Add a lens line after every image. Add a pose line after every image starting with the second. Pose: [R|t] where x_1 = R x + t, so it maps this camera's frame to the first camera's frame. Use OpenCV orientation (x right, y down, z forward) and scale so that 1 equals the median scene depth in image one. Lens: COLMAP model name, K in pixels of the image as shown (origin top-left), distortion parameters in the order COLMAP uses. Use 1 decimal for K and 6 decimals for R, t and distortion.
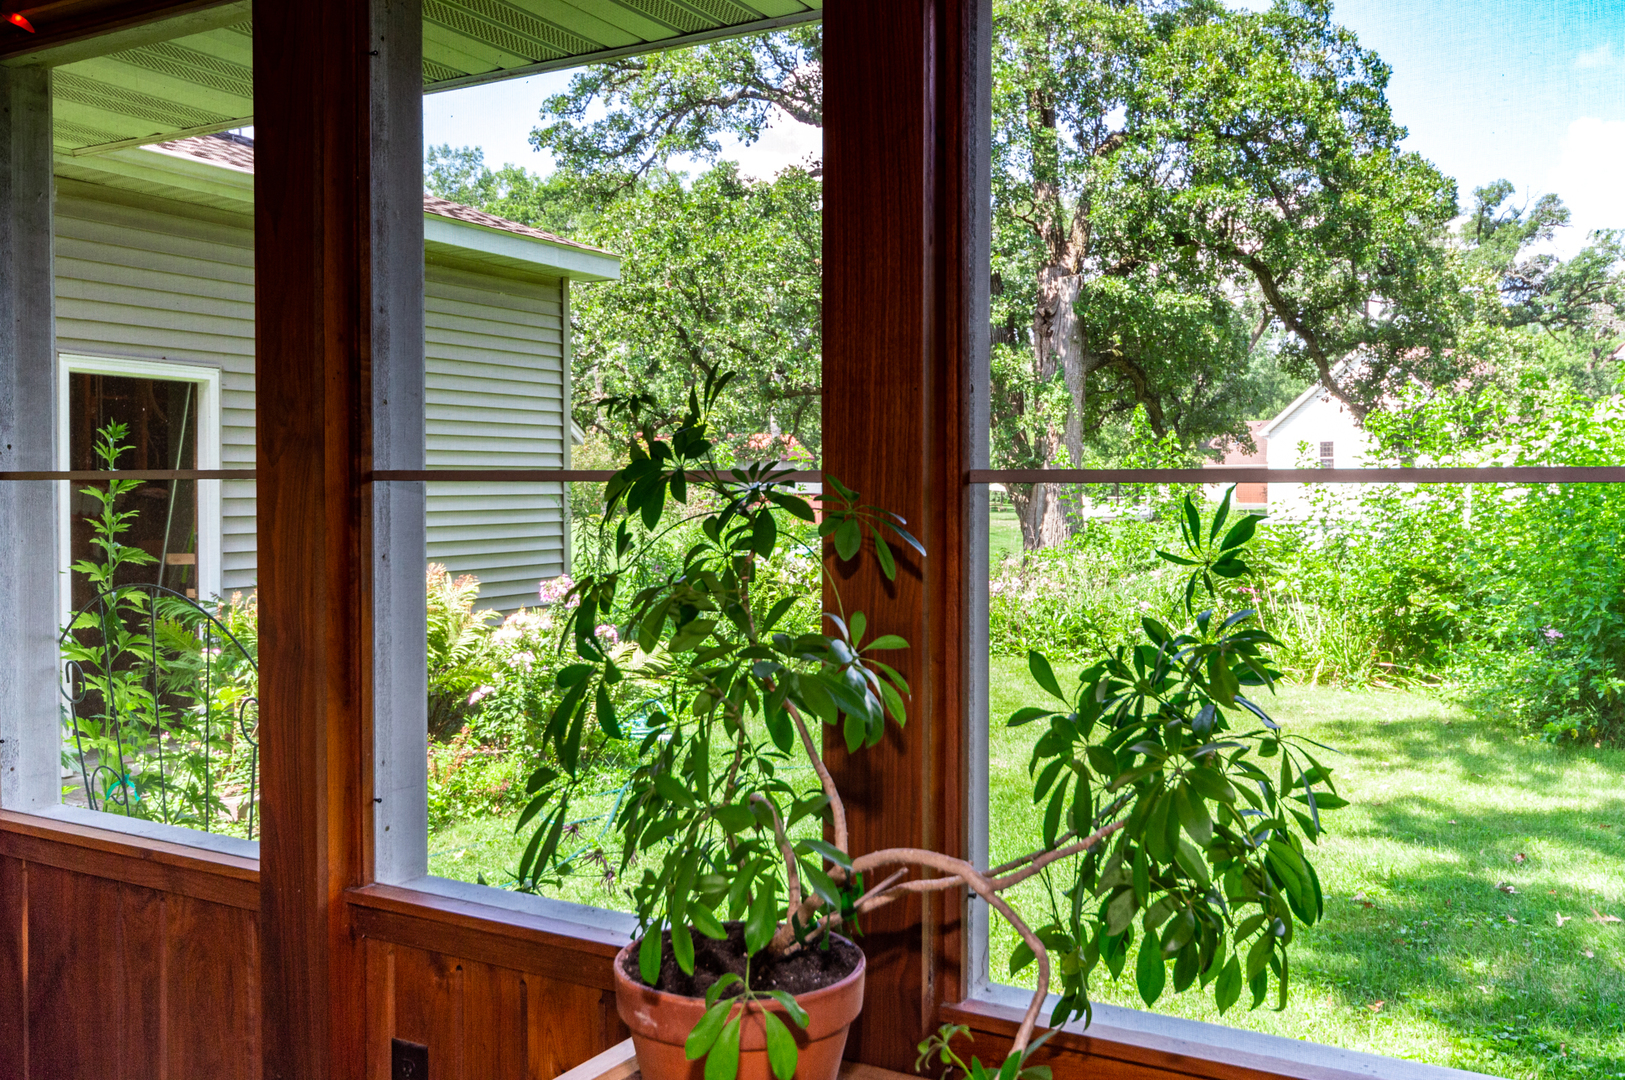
lens RADIAL K [[1389.1, 0, 812.2], [0, 1389.1, 534.1], [0, 0, 1]] dist [0.002485, 0.024097]
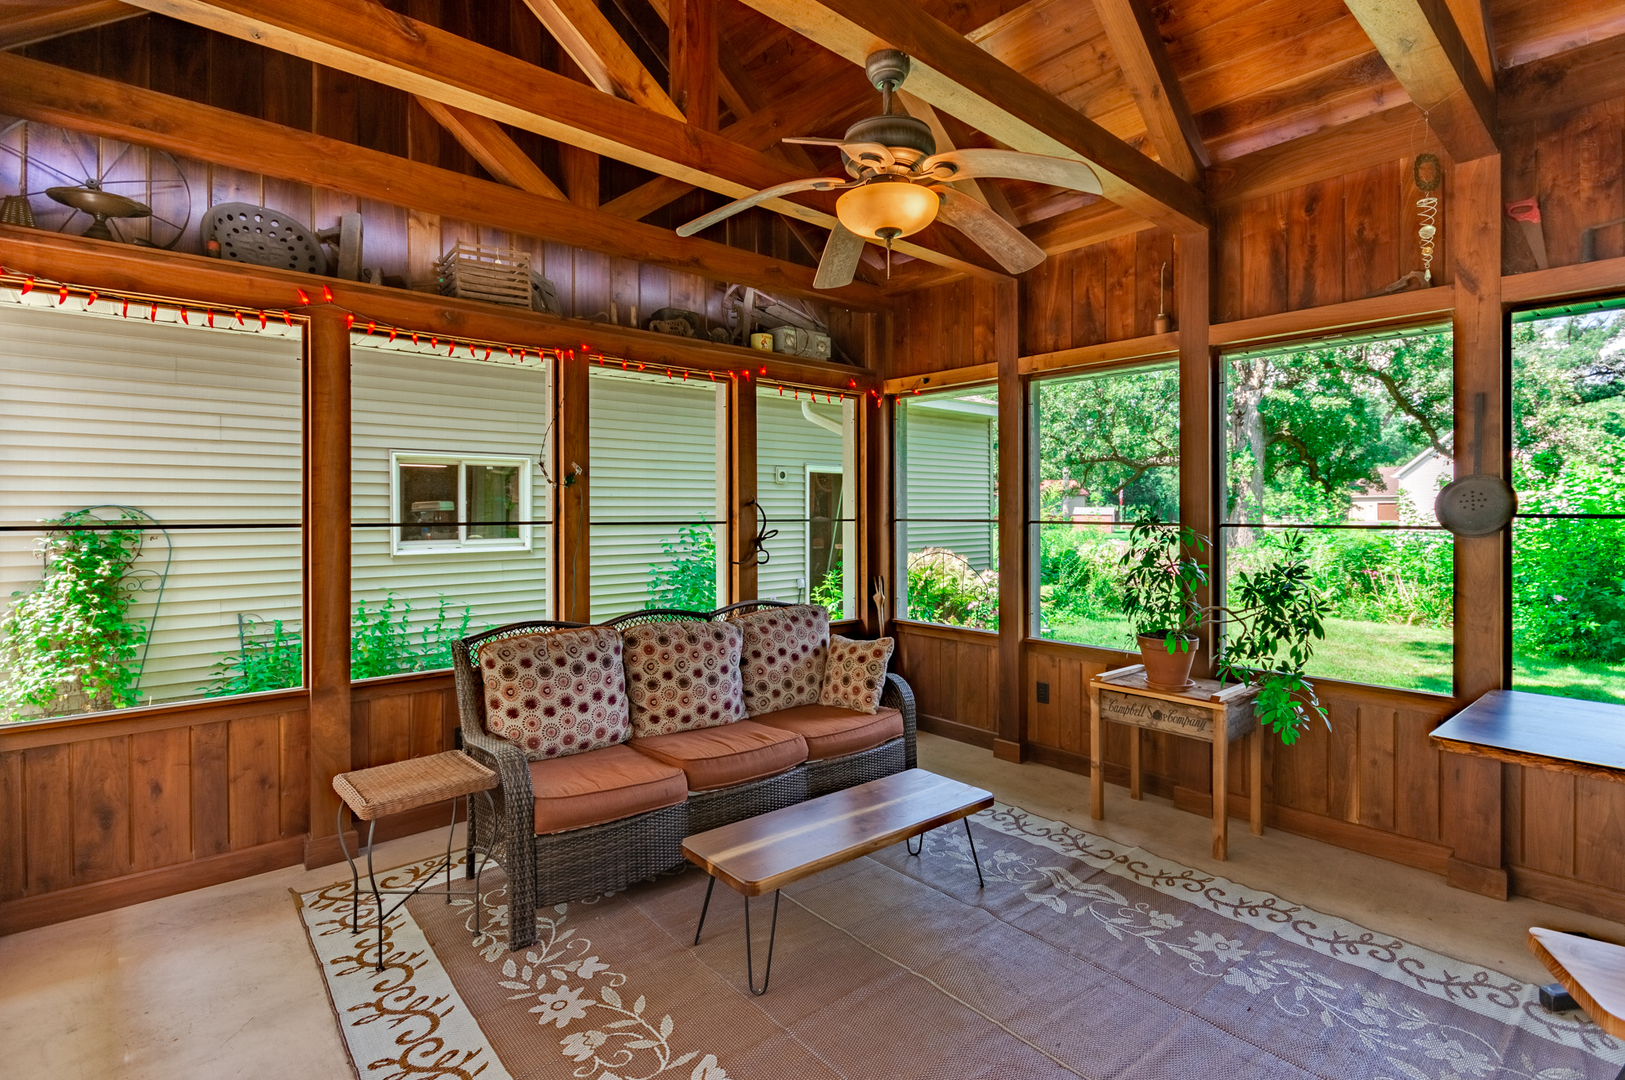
lens RADIAL K [[786.3, 0, 811.8], [0, 786.3, 516.2], [0, 0, 1]] dist [0.005997, -0.003484]
pose [[0.945975, 0.000249, -0.324240, -0.017747], [-0.008670, 0.999662, -0.024527, -0.000289], [0.324124, 0.026013, 0.945657, -0.099627]]
